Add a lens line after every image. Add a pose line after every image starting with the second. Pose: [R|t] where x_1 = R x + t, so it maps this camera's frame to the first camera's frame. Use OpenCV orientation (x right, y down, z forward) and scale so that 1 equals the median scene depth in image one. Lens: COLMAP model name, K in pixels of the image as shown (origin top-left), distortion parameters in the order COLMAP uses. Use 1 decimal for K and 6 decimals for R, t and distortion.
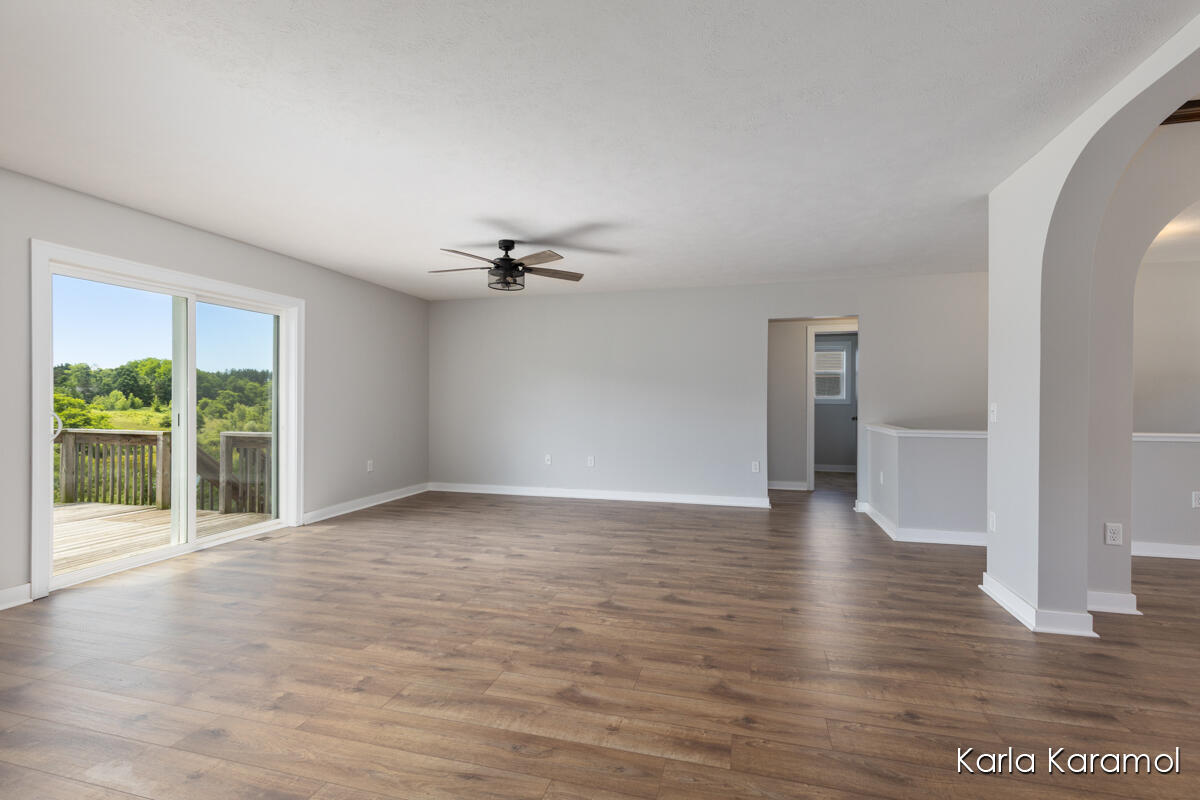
lens RADIAL K [[545.8, 0, 607.9], [0, 545.8, 404.0], [0, 0, 1]] dist [0.007879, -0.000077]
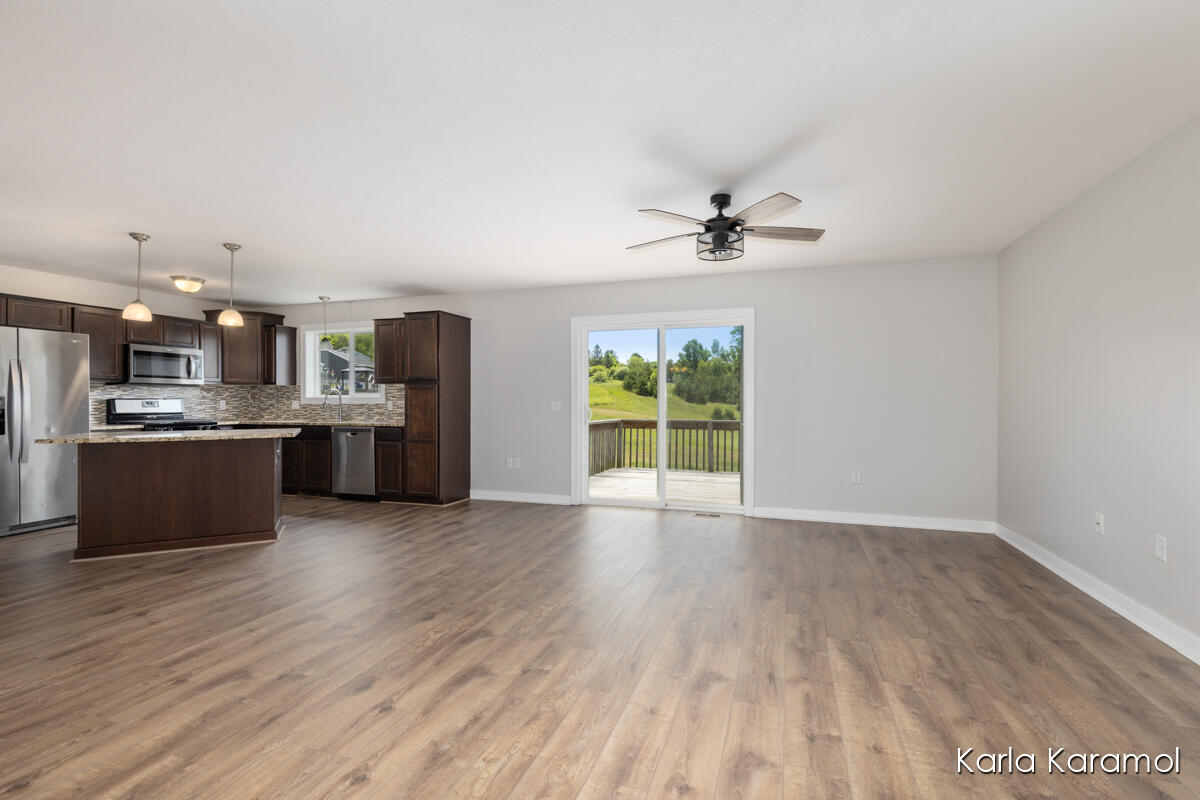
lens RADIAL K [[545.8, 0, 601.7], [0, 545.8, 400.6], [0, 0, 1]] dist [0.007879, -0.000077]
pose [[-0.074018, -0.001372, -0.997256, 0.864969], [-0.005351, 0.999985, -0.000979, -0.005934], [0.997243, 0.005264, -0.074025, 1.269651]]
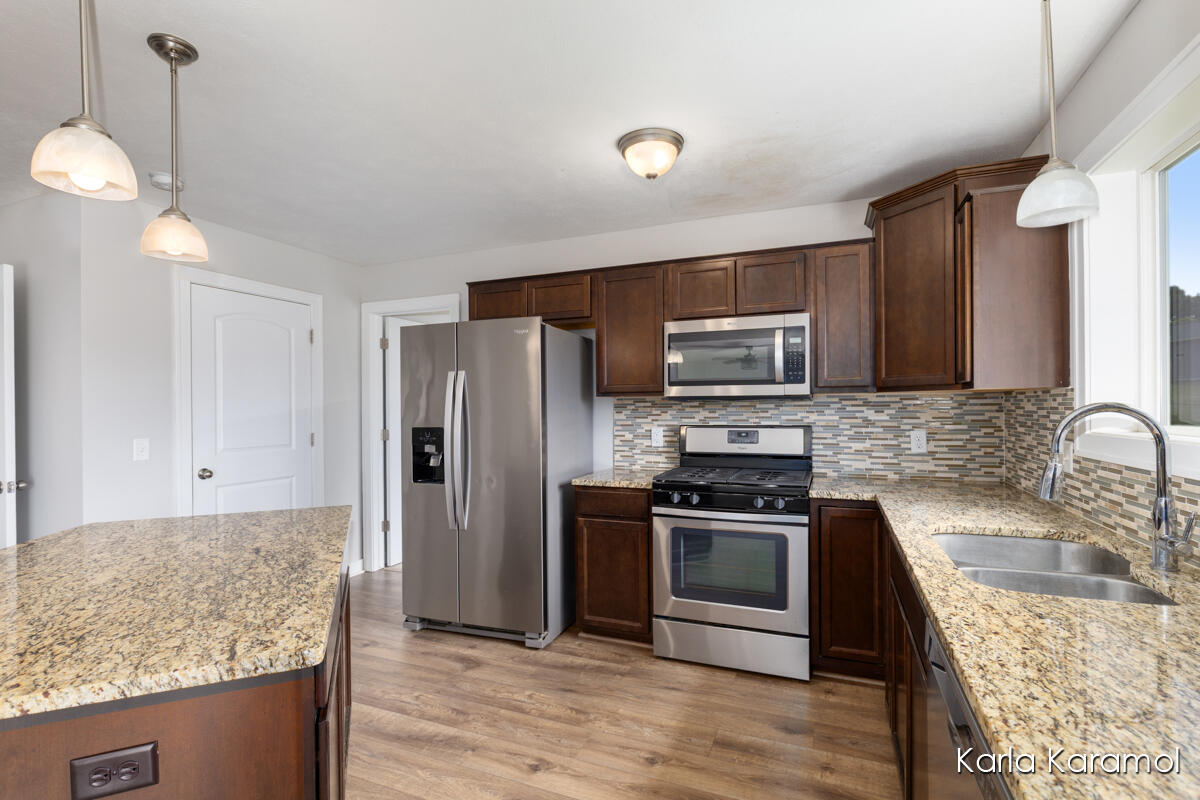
lens RADIAL K [[561.0, 0, 599.9], [0, 561.0, 406.7], [0, 0, 1]] dist [0.001478, 0.000037]
pose [[-0.989953, 0.007931, 0.141176, -0.945838], [0.008897, 0.999941, 0.006208, -0.051010], [-0.141118, 0.007402, -0.989965, 0.512328]]
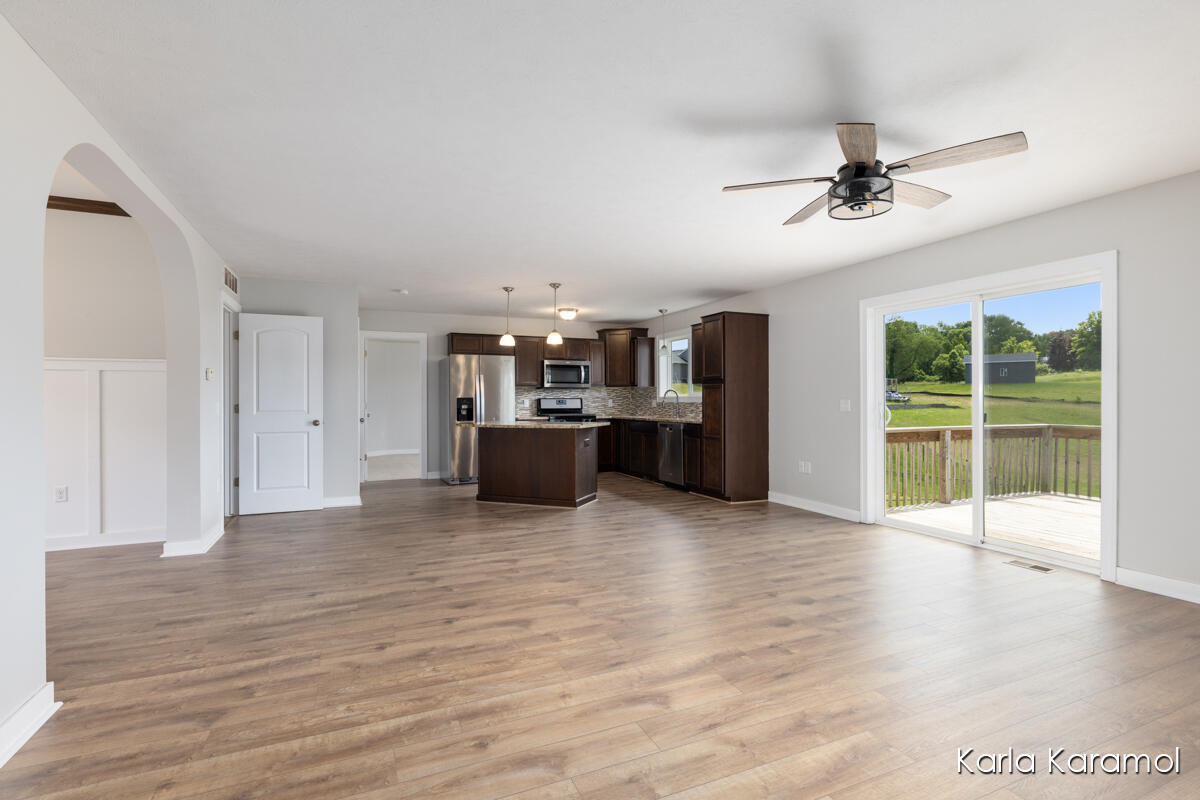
lens RADIAL K [[567.6, 0, 598.7], [0, 567.6, 397.0], [0, 0, 1]] dist [0.005053, -0.000163]
pose [[-0.786417, -0.001940, -0.617692, 0.612852], [-0.001229, 0.999998, -0.001576, -0.009467], [0.617694, -0.000480, -0.786418, 1.878973]]
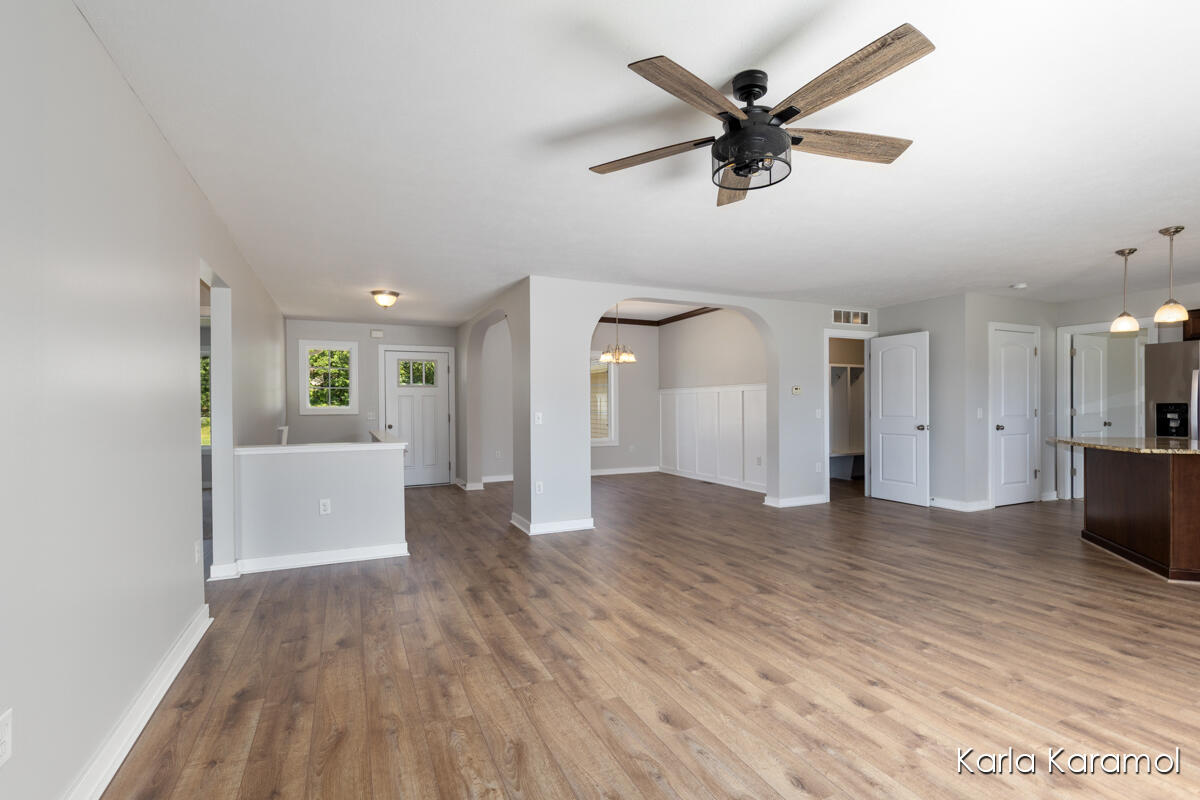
lens RADIAL K [[545.8, 0, 605.6], [0, 545.8, 407.7], [0, 0, 1]] dist [0.007879, -0.000077]
pose [[-0.640335, 0.000794, 0.768096, -0.670199], [0.010553, 0.999914, 0.007763, -0.027055], [-0.768024, 0.013076, -0.640288, 2.000201]]
